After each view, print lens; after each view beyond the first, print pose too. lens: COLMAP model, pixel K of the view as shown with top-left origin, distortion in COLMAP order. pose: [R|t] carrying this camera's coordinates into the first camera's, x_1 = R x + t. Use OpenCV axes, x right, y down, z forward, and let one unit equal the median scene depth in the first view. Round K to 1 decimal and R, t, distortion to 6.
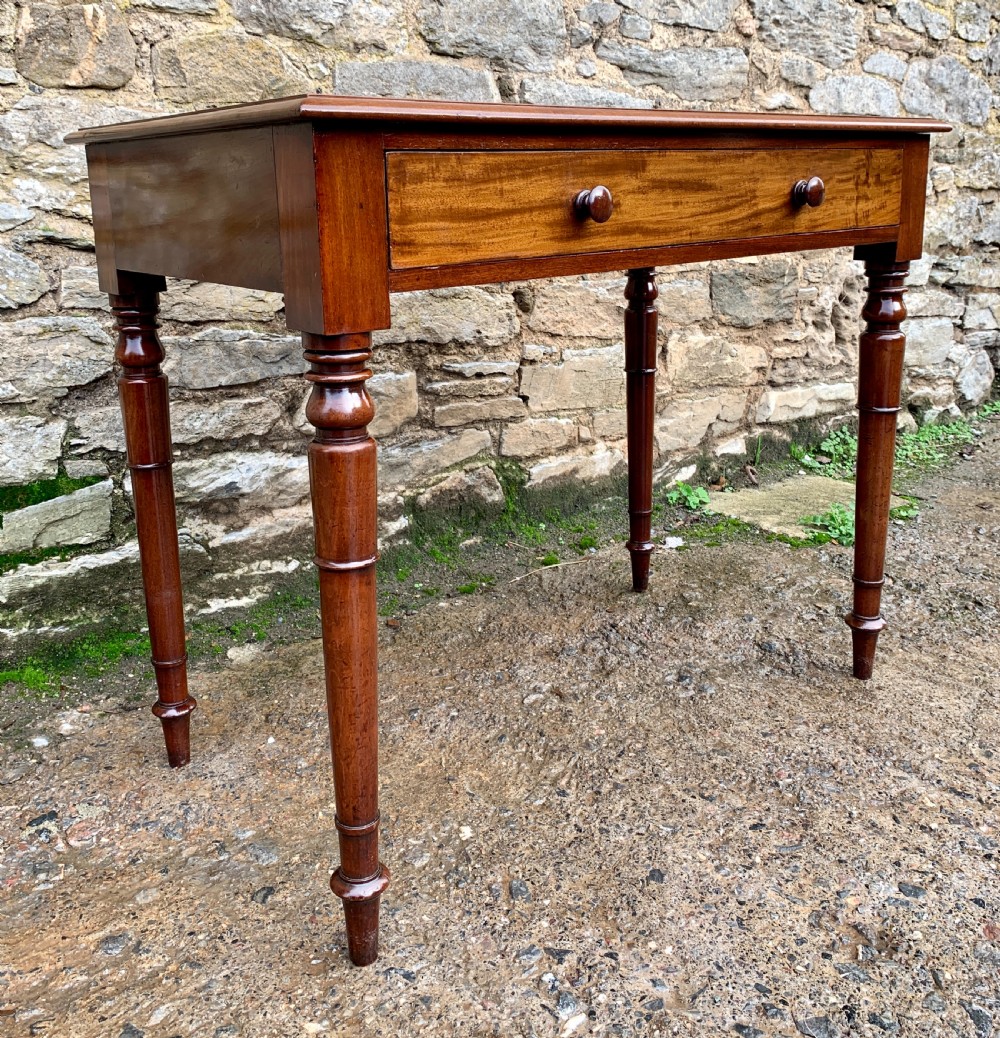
lens RADIAL K [[1033.3, 0, 494.0], [0, 1033.3, 428.2], [0, 0, 1]] dist [0.012670, 0.000000]
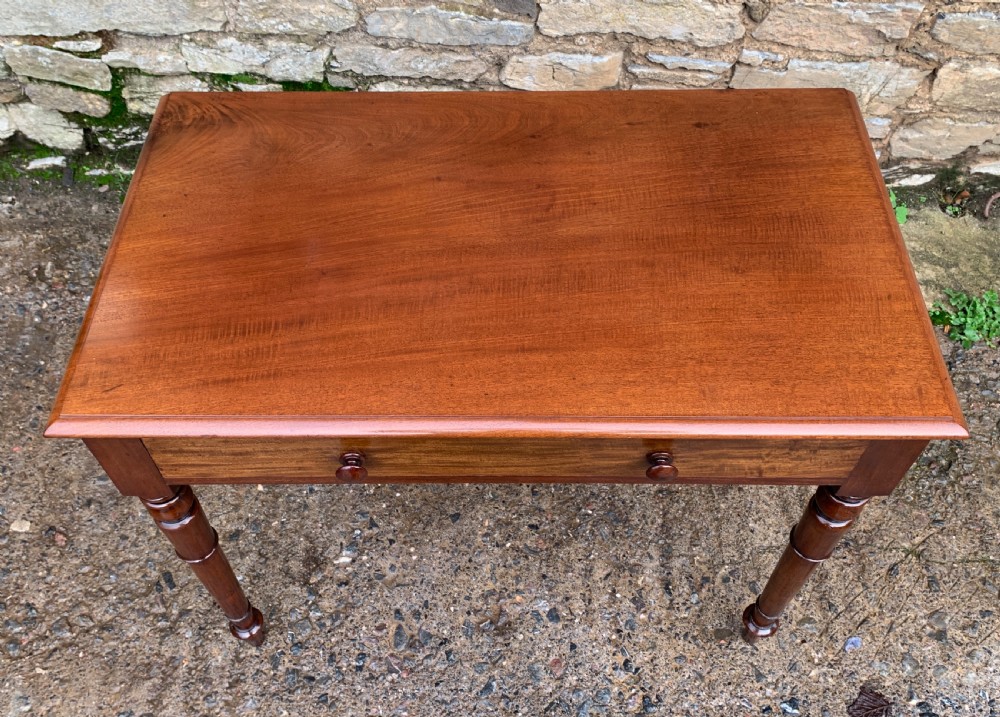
lens RADIAL K [[885.7, 0, 495.4], [0, 885.7, 355.0], [0, 0, 1]] dist [0.053352, -0.090222]
pose [[0.760400, 0.542962, -0.356348, 0.435096], [-0.157588, 0.686544, 0.709805, -0.622931], [0.630046, -0.483580, 0.607612, 0.174966]]
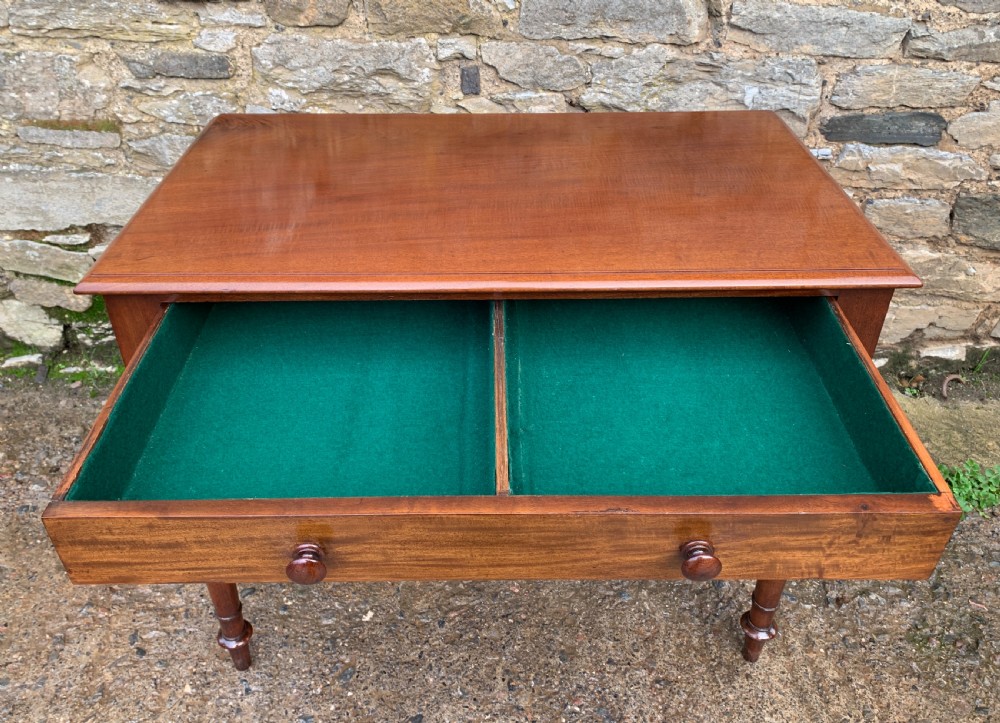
lens RADIAL K [[799.7, 0, 498.0], [0, 799.7, 324.1], [0, 0, 1]] dist [-0.009070, 0.023108]
pose [[0.780623, 0.367774, -0.505341, 0.448358], [-0.160804, 0.899507, 0.406237, -0.414636], [0.603961, -0.235857, 0.761316, 0.231069]]
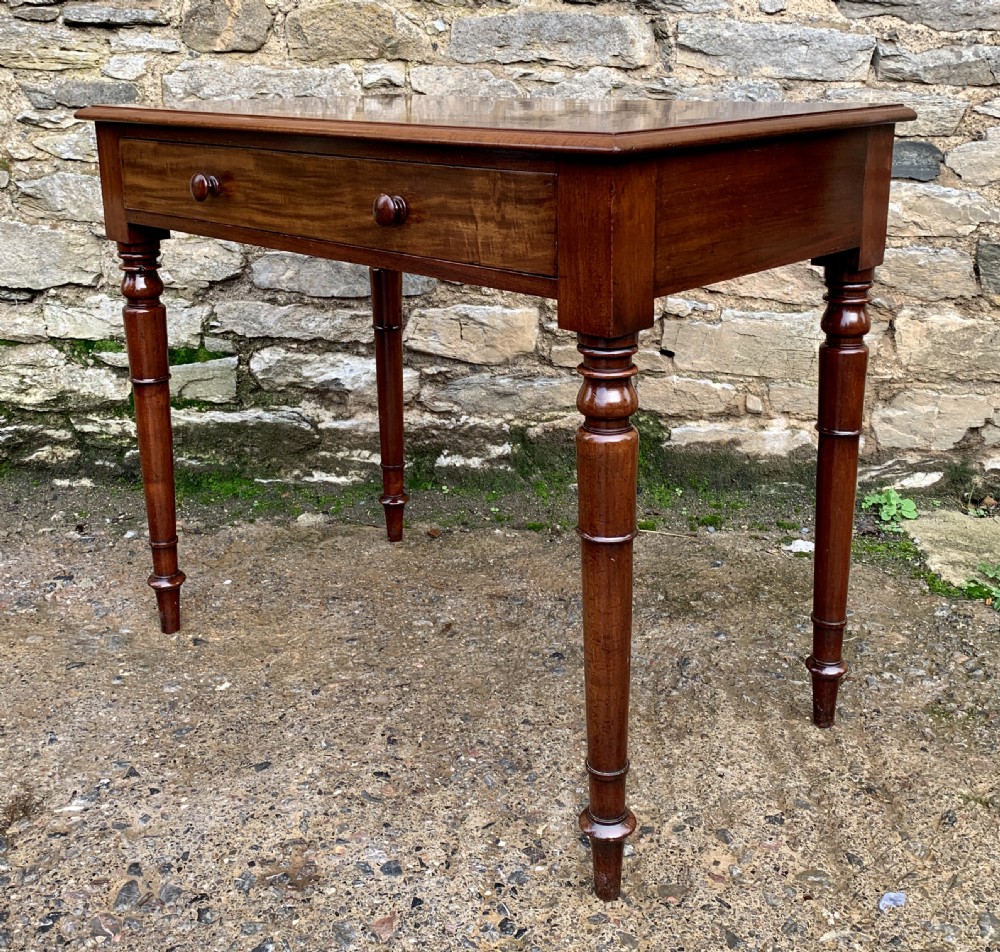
lens RADIAL K [[1173.0, 0, 523.5], [0, 1173.0, 363.0], [0, 0, 1]] dist [0.018222, 0.000000]
pose [[0.757318, 0.175085, -0.629138, 0.810304], [-0.155647, 0.984019, 0.086487, -0.123541], [0.634226, 0.032425, 0.772467, 0.109251]]
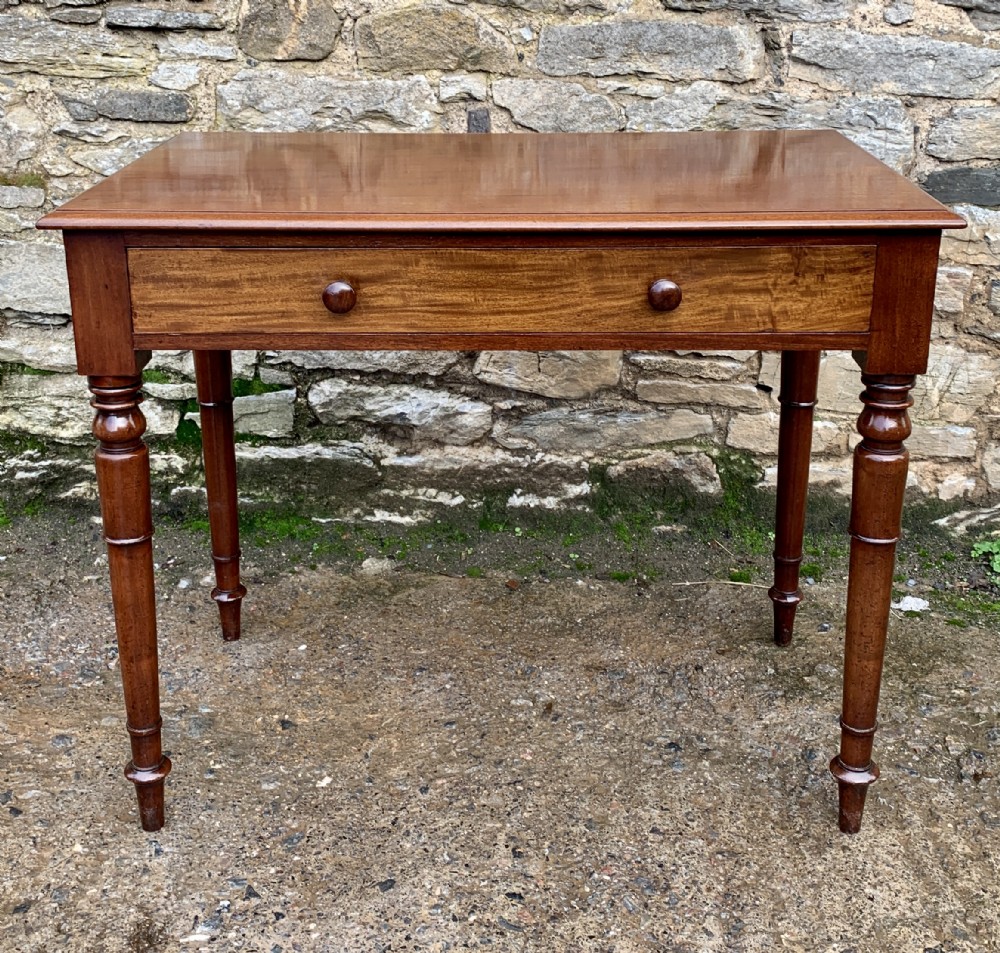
lens RADIAL K [[1308.9, 0, 506.3], [0, 1308.9, 364.3], [0, 0, 1]] dist [0.021096, 0.000000]
pose [[0.764309, 0.226320, -0.603830, 0.699268], [-0.162218, 0.973756, 0.159642, -0.253147], [0.624113, -0.024064, 0.780963, -0.000939]]
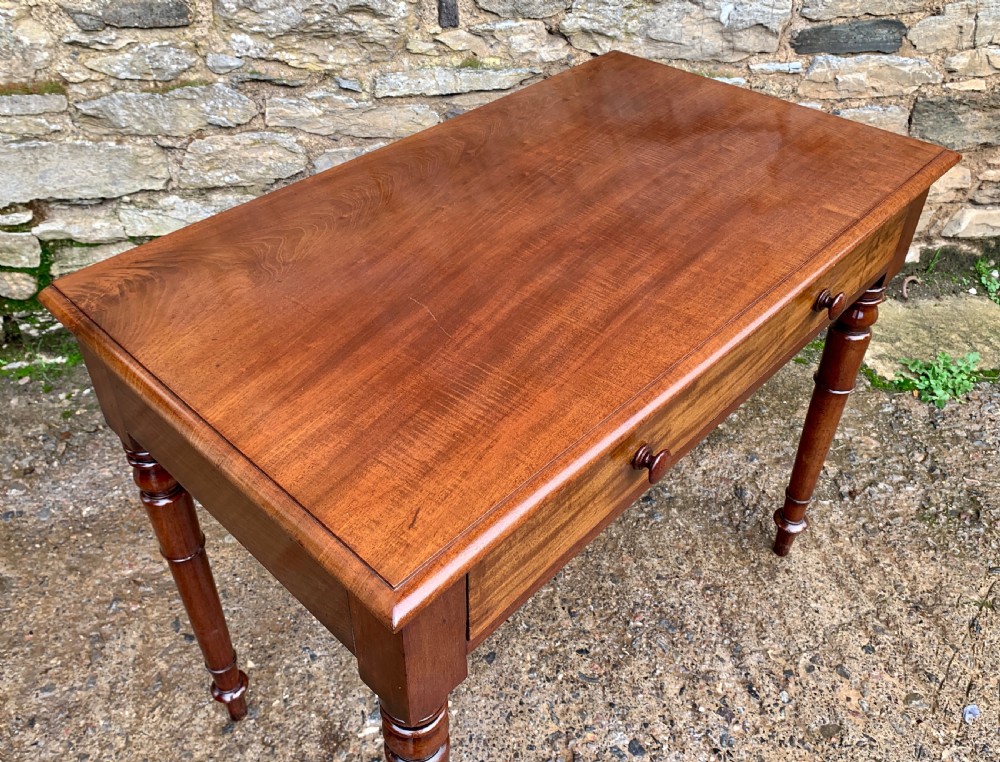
lens RADIAL K [[856.3, 0, 477.0], [0, 856.3, 340.4], [0, 0, 1]] dist [-0.004447, 0.018732]
pose [[0.874683, 0.310077, -0.372535, 0.333541], [-0.125493, 0.887265, 0.443861, -0.387617], [0.468168, -0.341487, 0.814988, 0.087616]]
